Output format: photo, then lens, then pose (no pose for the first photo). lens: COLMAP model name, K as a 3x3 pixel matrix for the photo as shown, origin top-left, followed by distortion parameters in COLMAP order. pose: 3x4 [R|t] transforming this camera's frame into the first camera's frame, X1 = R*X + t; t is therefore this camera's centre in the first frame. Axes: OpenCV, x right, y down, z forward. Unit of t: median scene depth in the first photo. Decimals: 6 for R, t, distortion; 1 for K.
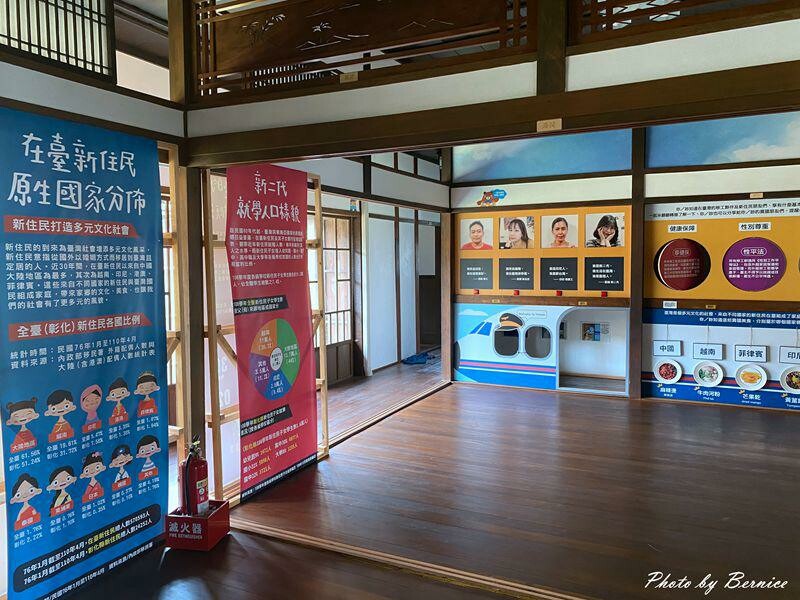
lens RADIAL K [[611.2, 0, 398.0], [0, 611.2, 296.9], [0, 0, 1]] dist [0.022178, -0.006035]
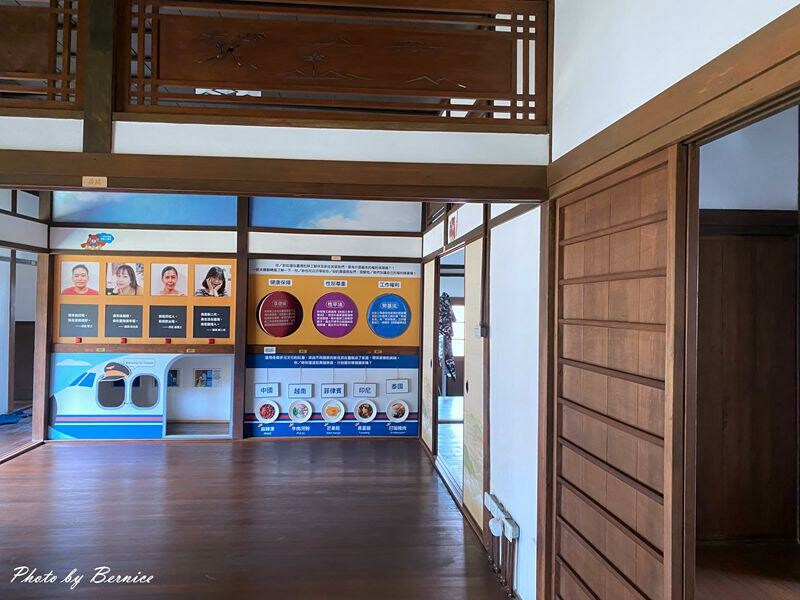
lens RADIAL K [[611.2, 0, 400.9], [0, 611.2, 301.7], [0, 0, 1]] dist [0.022178, -0.006035]
pose [[0.847713, 0.025909, 0.529823, 0.122325], [0.010651, 0.997774, -0.065834, 0.000521], [-0.530349, 0.061451, 0.845549, -0.139963]]
